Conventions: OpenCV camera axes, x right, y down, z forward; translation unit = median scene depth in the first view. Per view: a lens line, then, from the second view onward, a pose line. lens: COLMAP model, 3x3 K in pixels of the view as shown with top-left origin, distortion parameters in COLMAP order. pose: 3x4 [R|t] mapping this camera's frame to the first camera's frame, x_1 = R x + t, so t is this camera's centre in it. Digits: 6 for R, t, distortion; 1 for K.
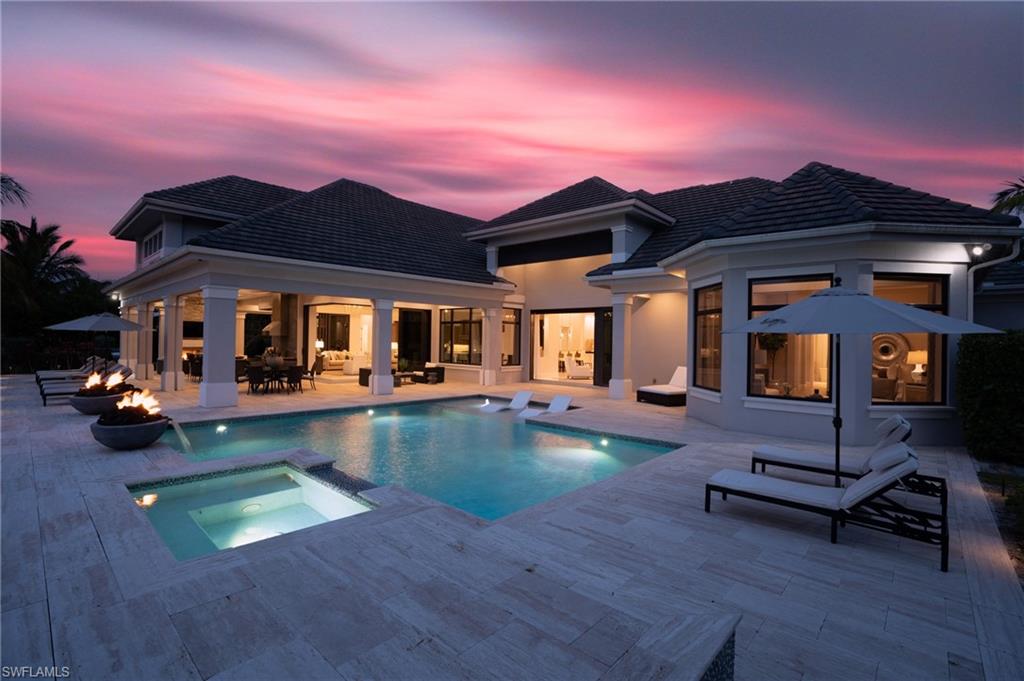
lens RADIAL K [[471.4, 0, 512.2], [0, 471.4, 339.3], [0, 0, 1]] dist [-0.027475, 0.000506]
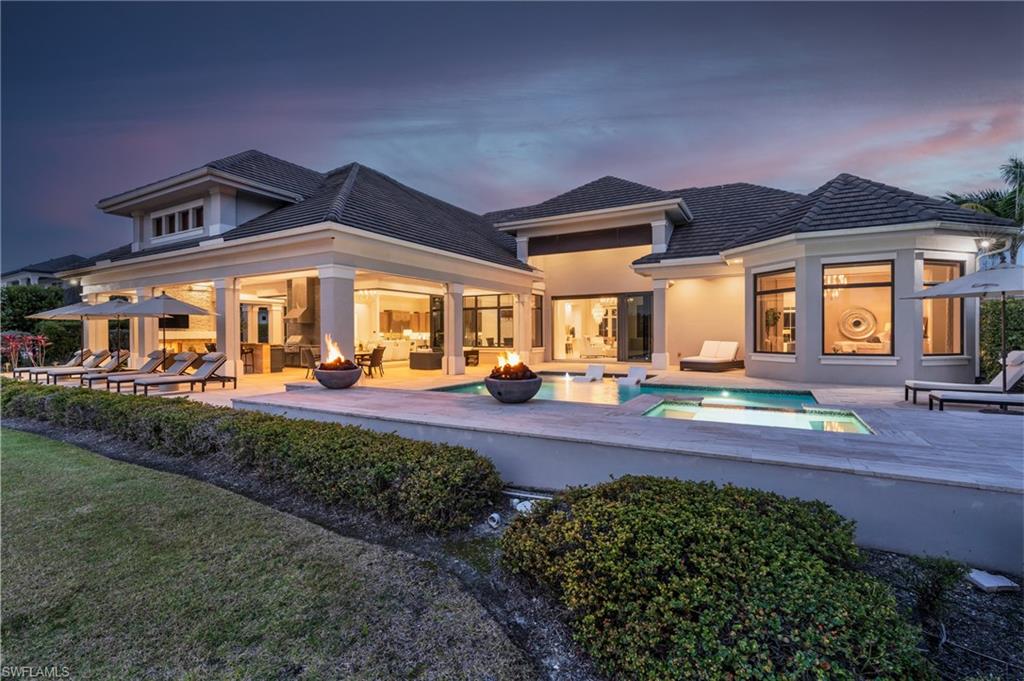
lens RADIAL K [[454.3, 0, 511.5], [0, 454.3, 340.6], [0, 0, 1]] dist [0.000913, -0.000906]
pose [[0.971628, -0.024468, 0.235246, -0.396237], [0.020865, 0.999624, 0.017795, 0.026137], [-0.235593, -0.012382, 0.971773, -0.008102]]
